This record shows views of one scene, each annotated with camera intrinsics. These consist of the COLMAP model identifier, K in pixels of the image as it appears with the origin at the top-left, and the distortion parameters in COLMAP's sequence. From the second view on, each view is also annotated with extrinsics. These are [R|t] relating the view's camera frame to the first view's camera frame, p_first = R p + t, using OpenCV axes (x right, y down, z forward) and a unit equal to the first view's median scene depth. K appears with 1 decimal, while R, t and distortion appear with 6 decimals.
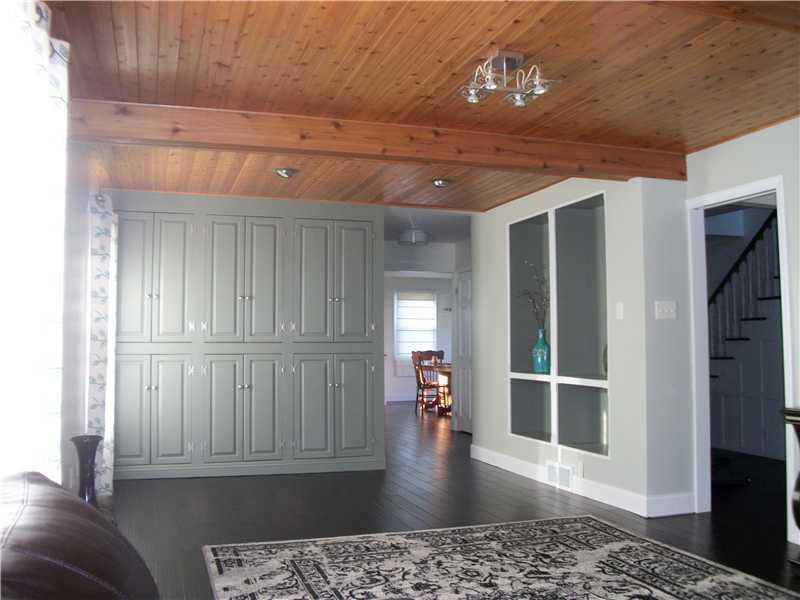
lens RADIAL K [[767.0, 0, 400.0], [0, 767.0, 300.0], [0, 0, 1]] dist [-0.140861, 0.015934]
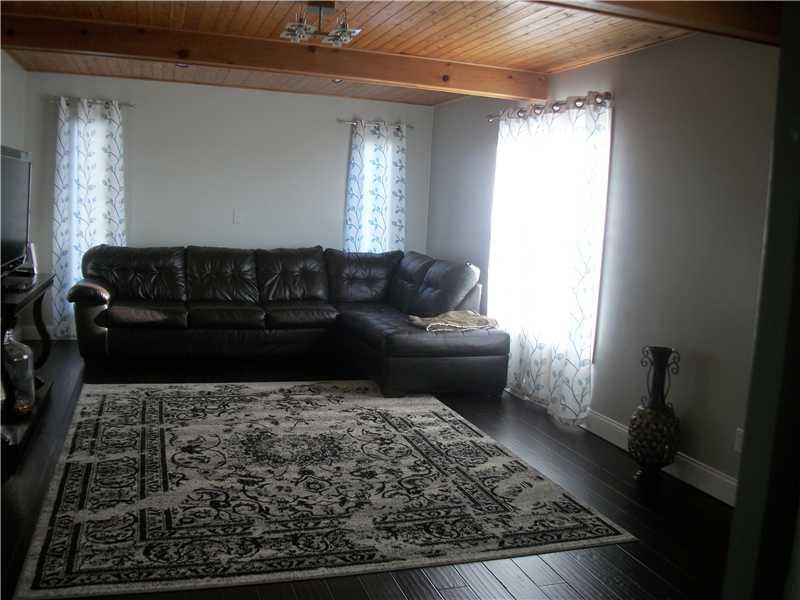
lens RADIAL K [[767.0, 0, 400.0], [0, 767.0, 300.0], [0, 0, 1]] dist [-0.140861, 0.015934]
pose [[-0.998657, -0.050855, -0.009916, 0.005377], [-0.051399, 0.996514, 0.065716, 0.046398], [0.006539, 0.066138, -0.997789, 1.956707]]
